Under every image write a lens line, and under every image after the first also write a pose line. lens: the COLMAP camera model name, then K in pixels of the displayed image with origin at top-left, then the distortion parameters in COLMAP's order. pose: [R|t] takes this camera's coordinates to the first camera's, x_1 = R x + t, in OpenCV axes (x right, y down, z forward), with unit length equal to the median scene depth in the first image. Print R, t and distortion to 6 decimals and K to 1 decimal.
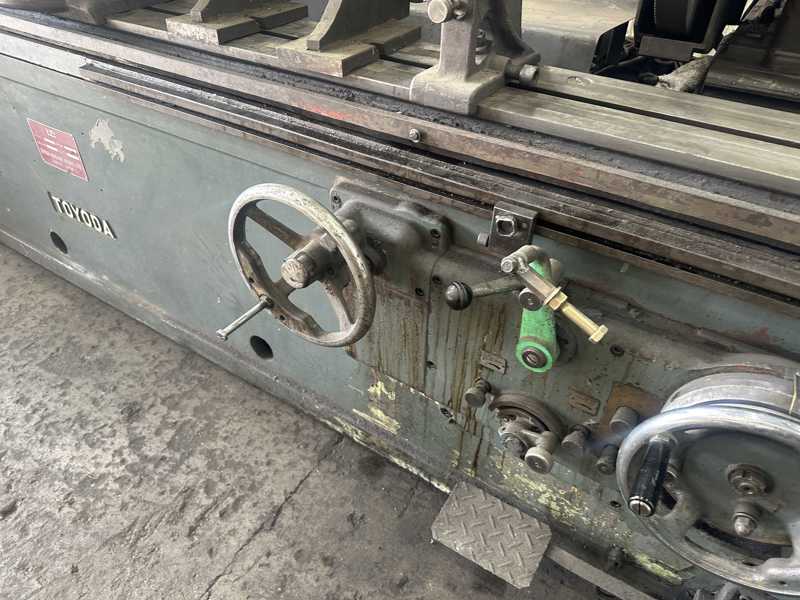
lens RADIAL K [[579.8, 0, 399.2], [0, 579.8, 297.0], [0, 0, 1]] dist [0.021272, -0.019334]
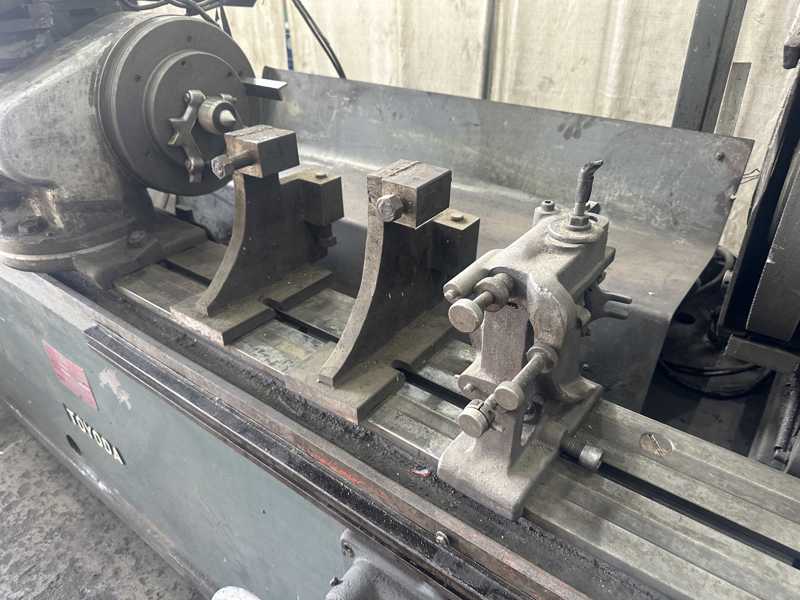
lens RADIAL K [[579.8, 0, 400.8], [0, 579.8, 302.7], [0, 0, 1]] dist [0.021272, -0.019334]
pose [[0.996519, 0.014455, -0.082103, 0.014751], [-0.024089, 0.992769, -0.117594, -0.238535], [0.079810, 0.119163, 0.989662, 0.091210]]
